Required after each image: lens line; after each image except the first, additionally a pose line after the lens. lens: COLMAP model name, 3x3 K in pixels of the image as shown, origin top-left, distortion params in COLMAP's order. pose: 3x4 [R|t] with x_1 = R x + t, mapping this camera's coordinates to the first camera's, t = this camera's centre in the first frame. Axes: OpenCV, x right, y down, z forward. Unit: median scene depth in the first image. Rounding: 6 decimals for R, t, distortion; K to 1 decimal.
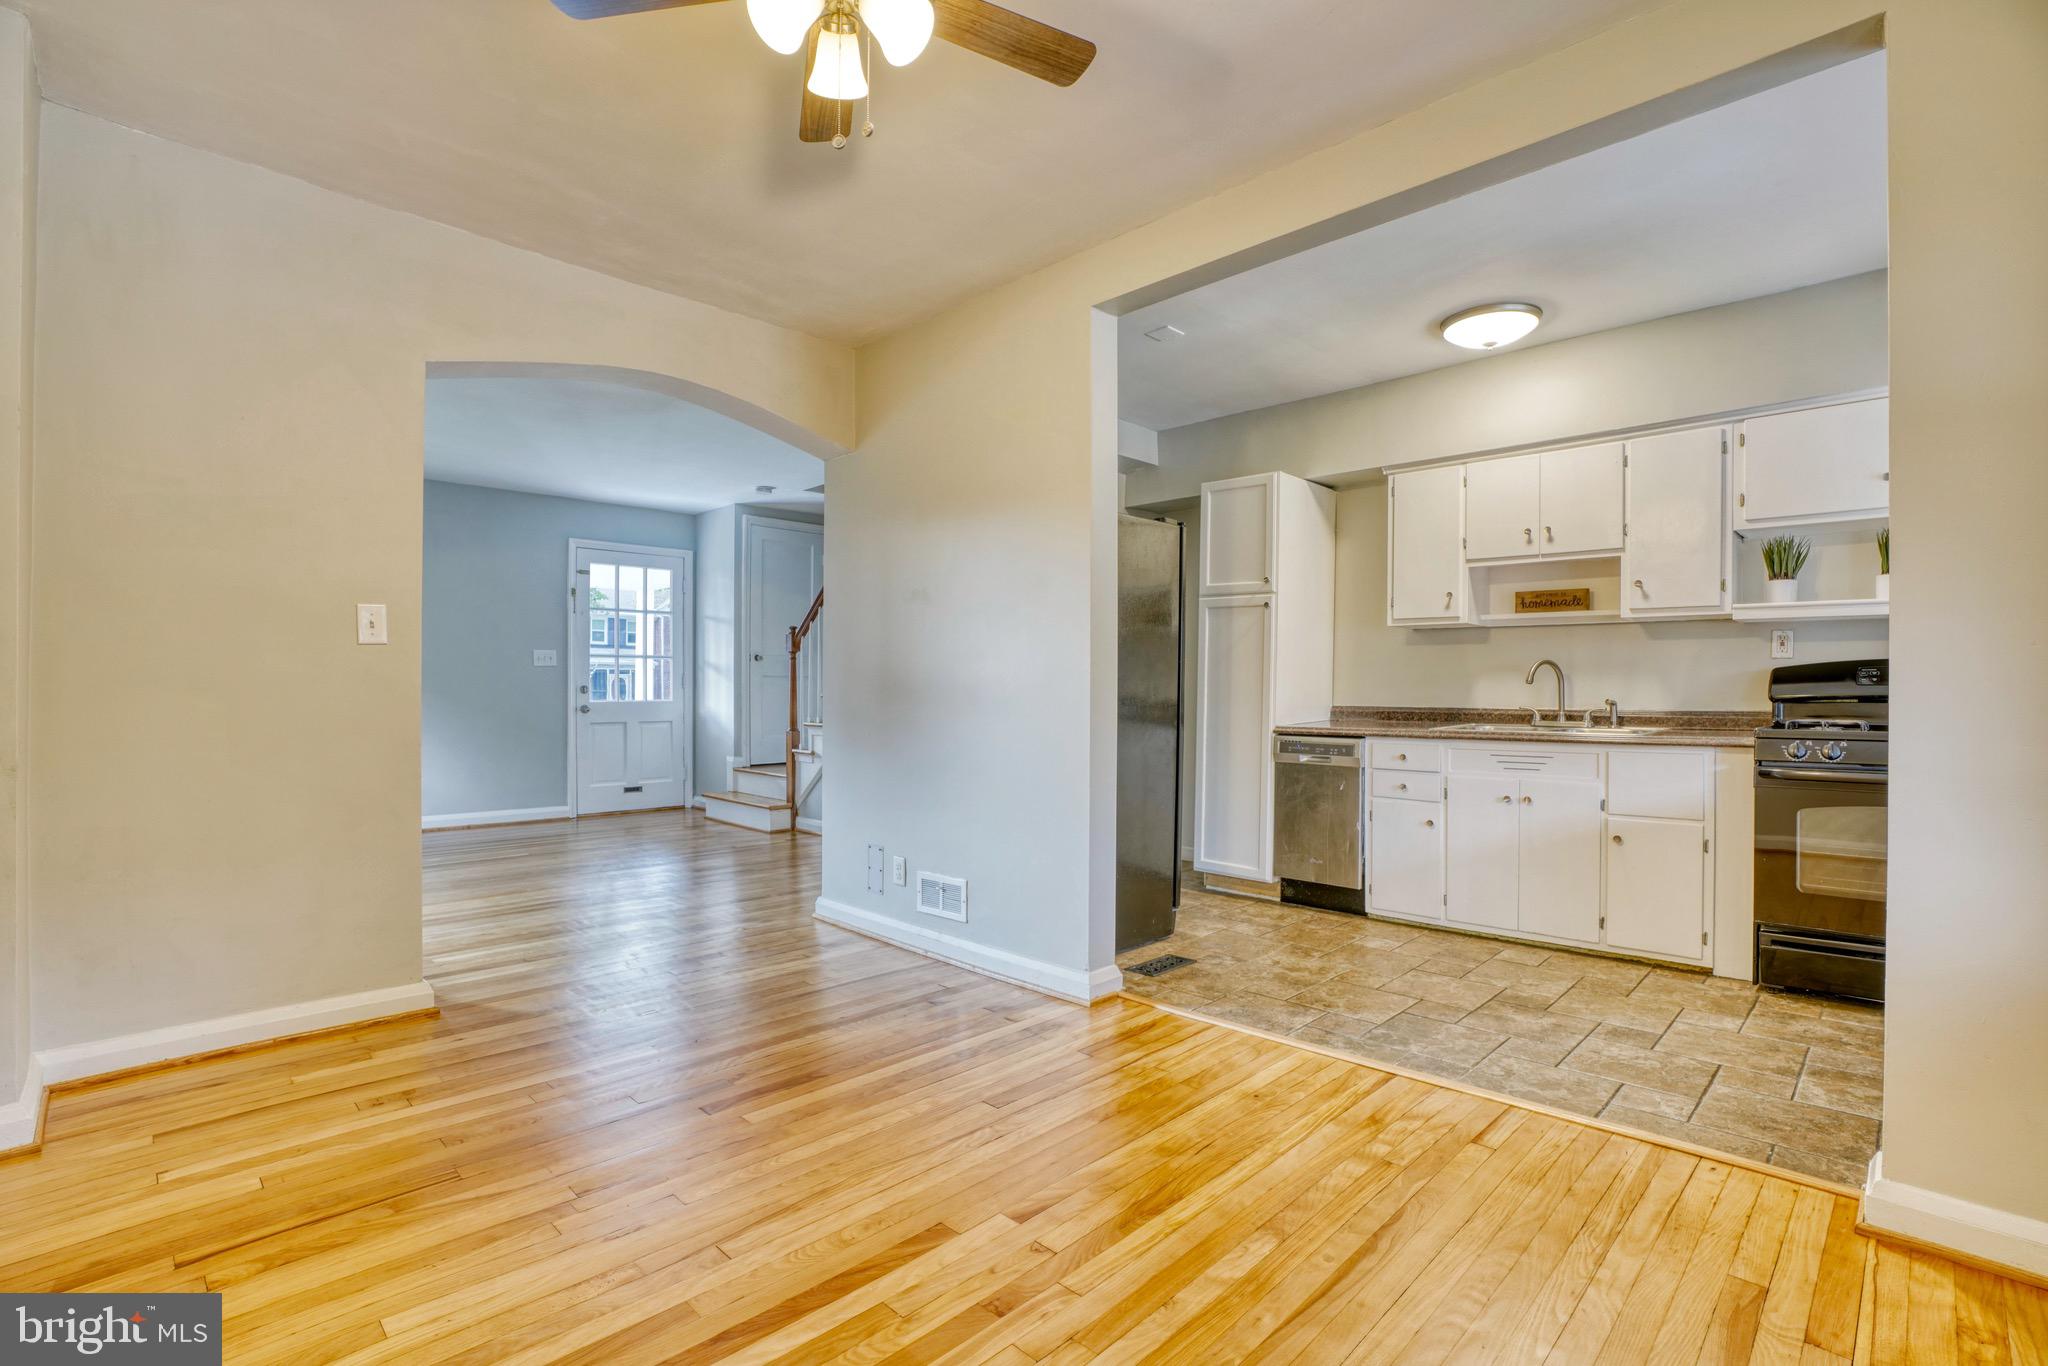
lens RADIAL K [[942.9, 0, 1005.9], [0, 942.9, 690.6], [0, 0, 1]] dist [-0.073383, 0.029182]
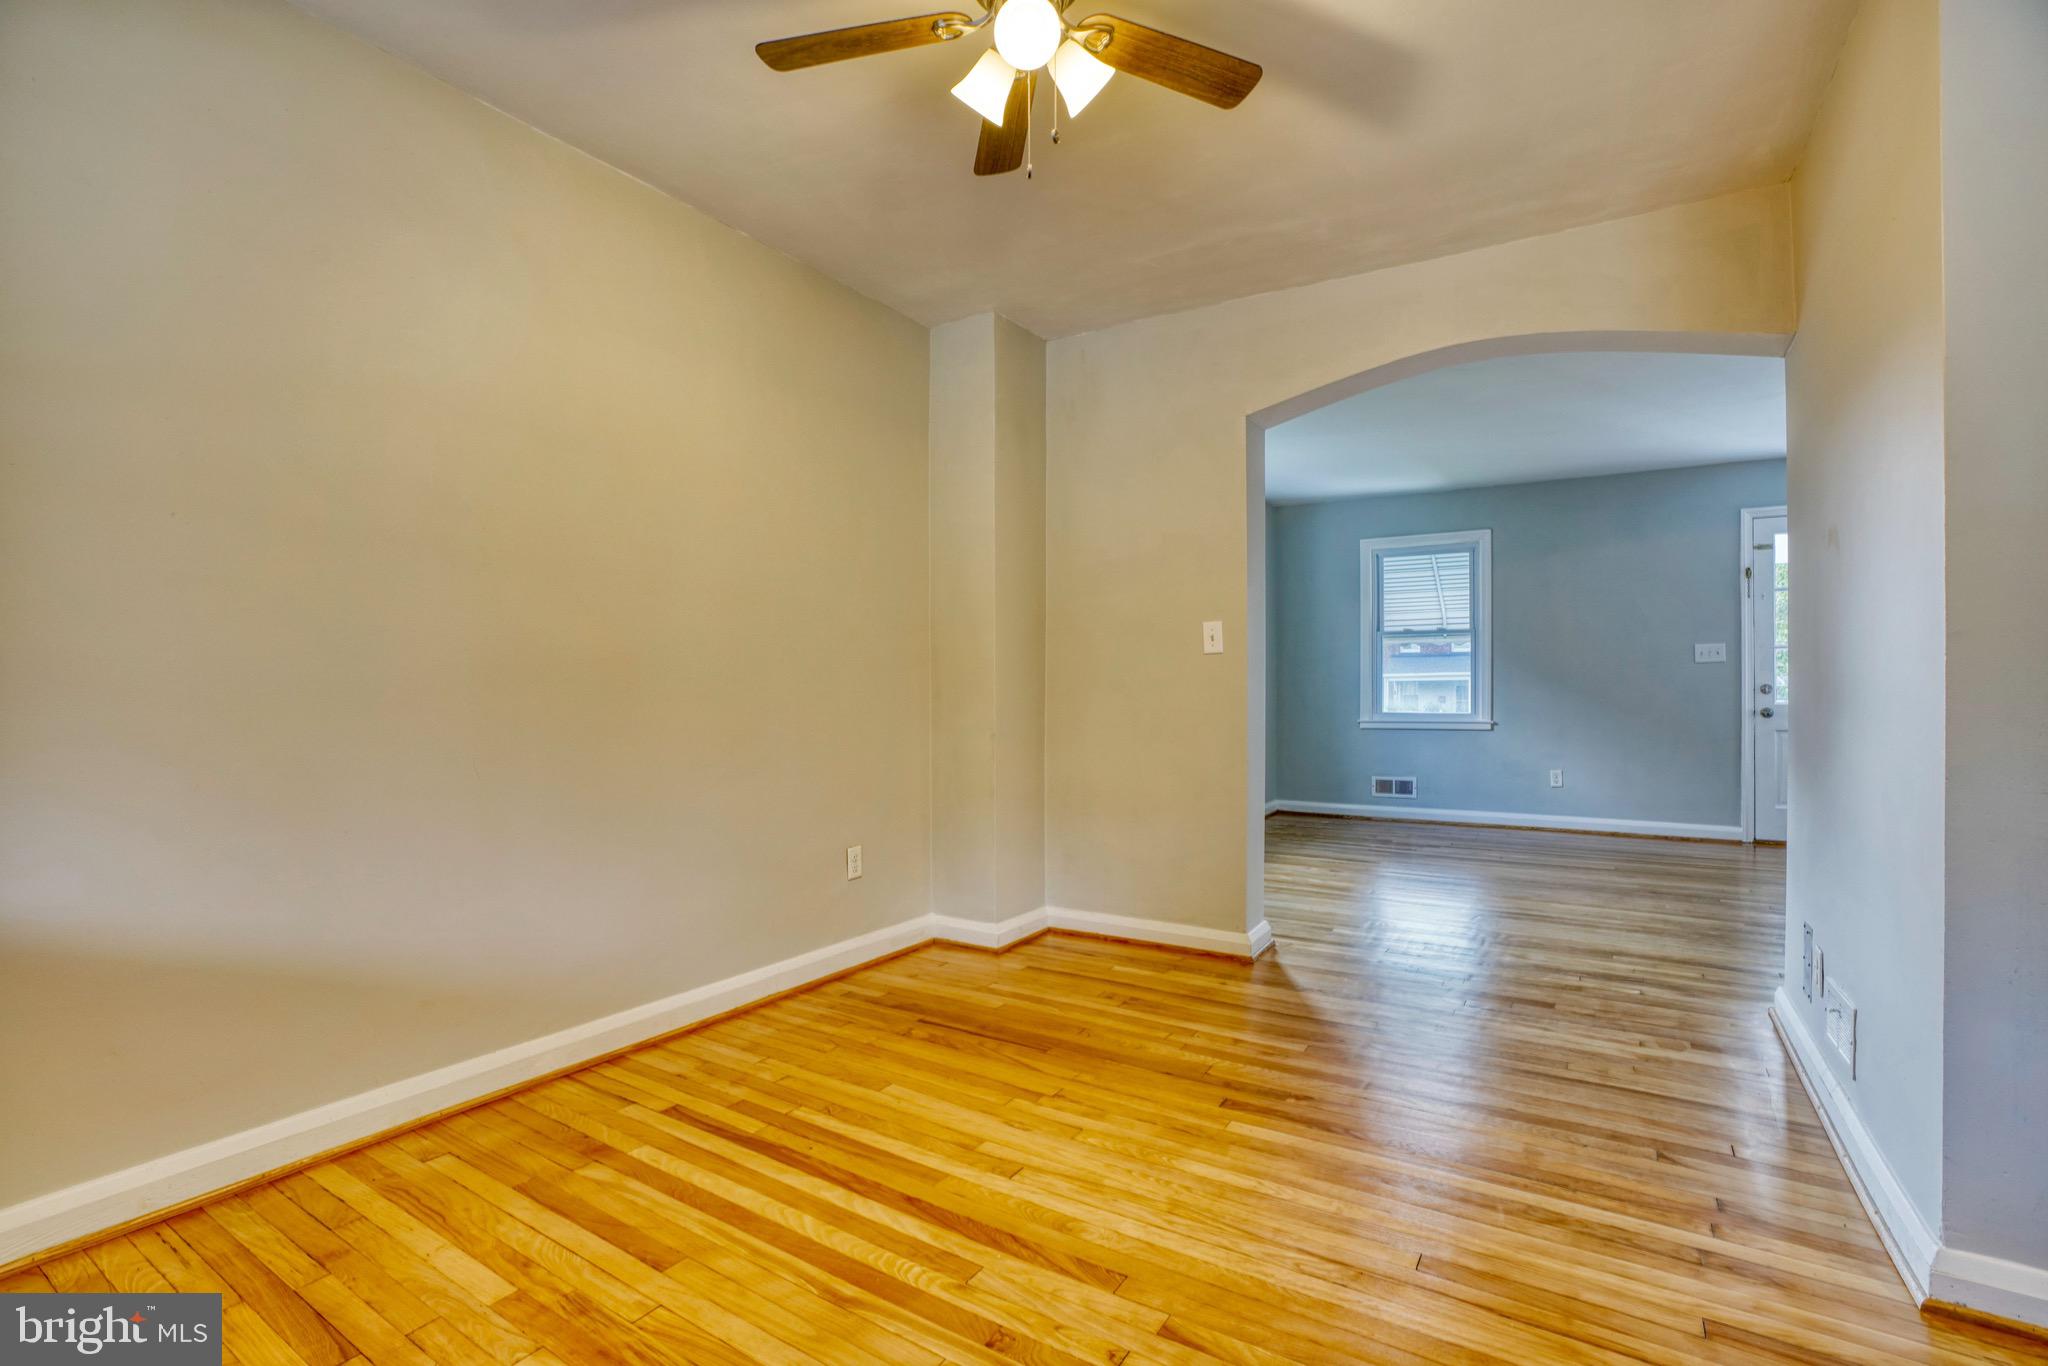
lens RADIAL K [[942.9, 0, 1005.9], [0, 942.9, 690.6], [0, 0, 1]] dist [-0.073383, 0.029182]
pose [[0.209660, -0.000248, -0.977774, 0.380238], [0.000520, 1.000000, -0.000143, 0.000020], [0.977774, -0.000479, 0.209660, 0.334971]]
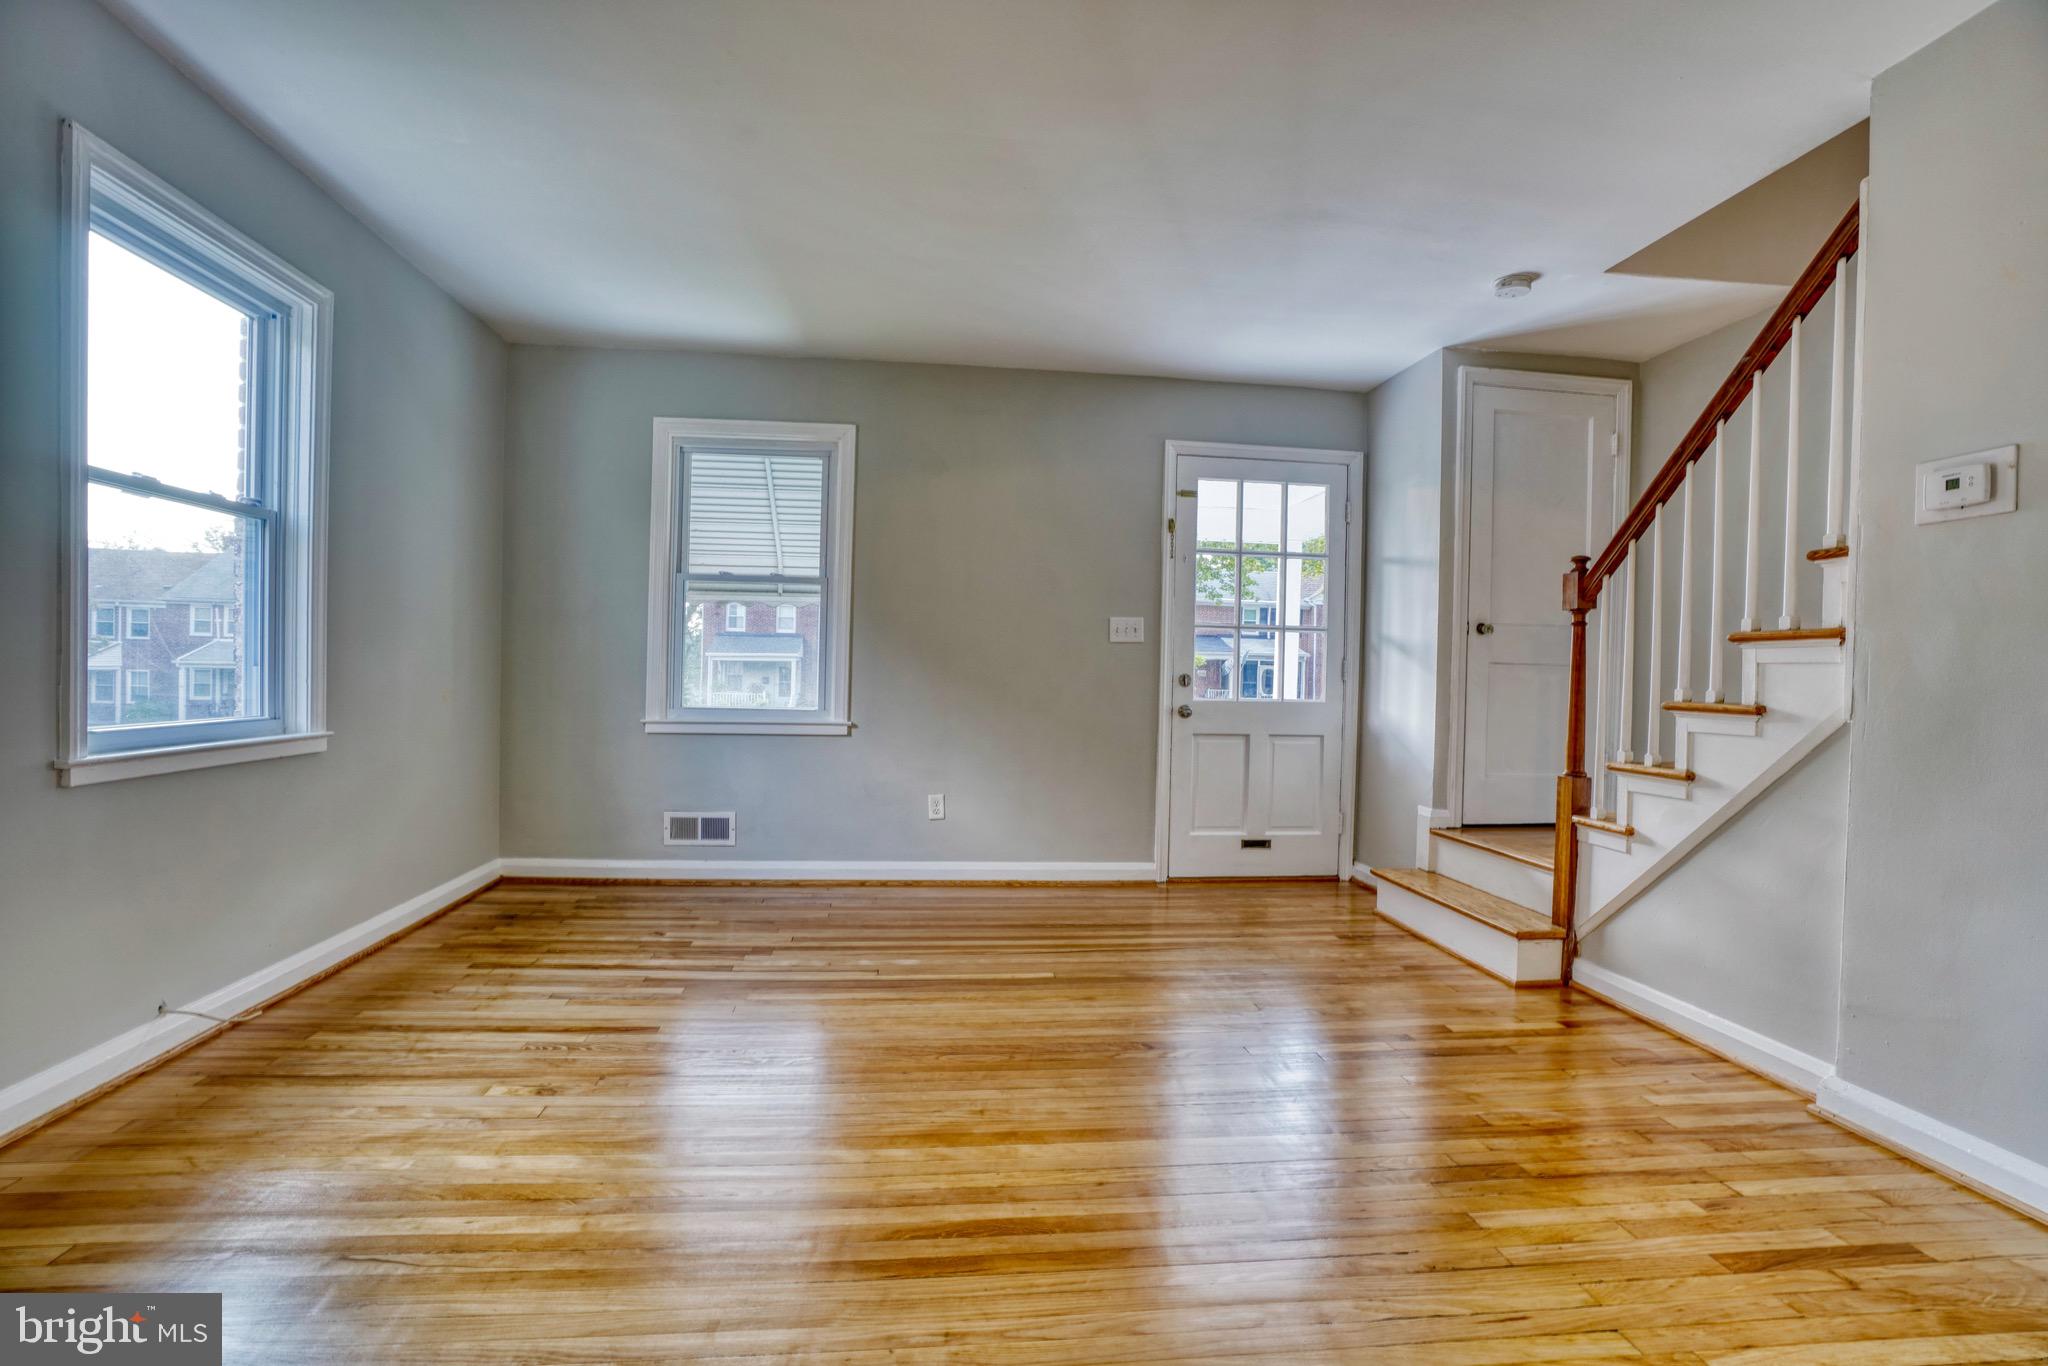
lens RADIAL K [[942.9, 0, 1005.9], [0, 942.9, 690.6], [0, 0, 1]] dist [-0.073383, 0.029182]
pose [[0.782734, 0.026999, -0.621770, -0.299259], [-0.023038, 0.999631, 0.014405, -0.001169], [0.621930, 0.003050, 0.783067, 0.837326]]
